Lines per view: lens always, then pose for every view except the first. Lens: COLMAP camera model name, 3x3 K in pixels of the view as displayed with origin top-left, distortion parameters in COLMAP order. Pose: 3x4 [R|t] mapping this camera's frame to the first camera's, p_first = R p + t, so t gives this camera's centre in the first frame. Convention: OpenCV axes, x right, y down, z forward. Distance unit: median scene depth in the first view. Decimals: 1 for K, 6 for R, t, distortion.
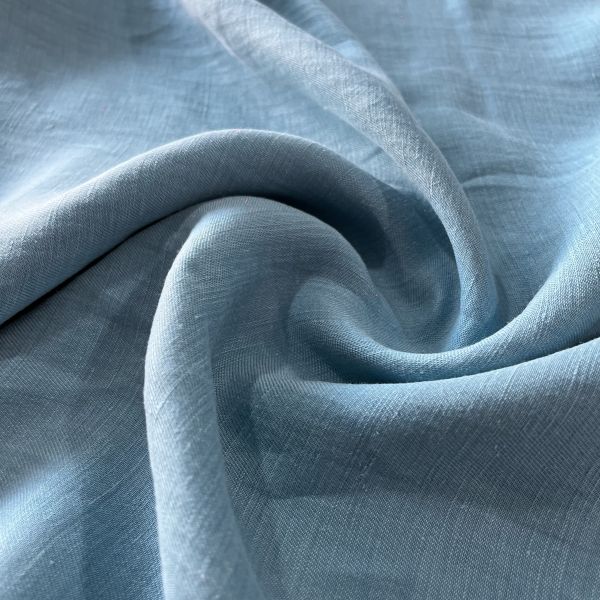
lens RADIAL K [[629.0, 0, 298.4], [0, 629.0, 301.9], [0, 0, 1]] dist [0.002064, 0.000000]
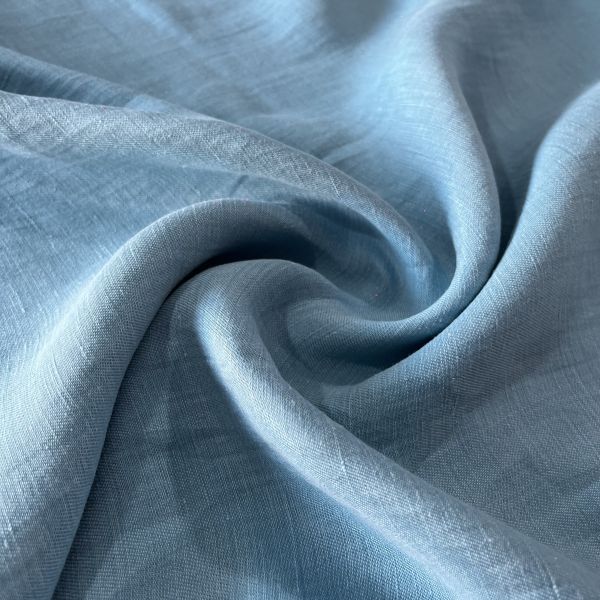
lens RADIAL K [[629.0, 0, 301.7], [0, 629.0, 299.7], [0, 0, 1]] dist [0.002064, 0.000000]
pose [[0.732254, -0.522857, 0.436377, -0.424317], [0.500954, 0.847604, 0.174965, -0.225066], [-0.461357, 0.090486, 0.882588, 0.006137]]
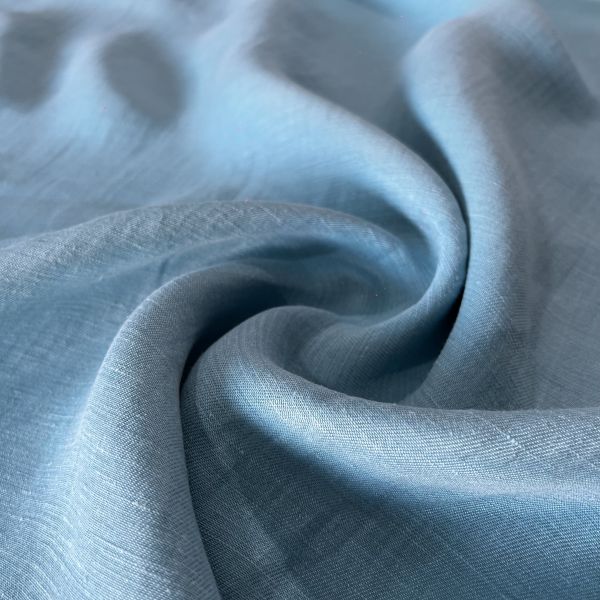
lens RADIAL K [[629.0, 0, 296.4], [0, 629.0, 299.2], [0, 0, 1]] dist [0.002064, 0.000000]
pose [[0.265272, -0.677678, 0.685845, -0.558580], [0.812791, 0.539817, 0.219016, -0.288095], [-0.518653, 0.499350, 0.694009, 0.286668]]
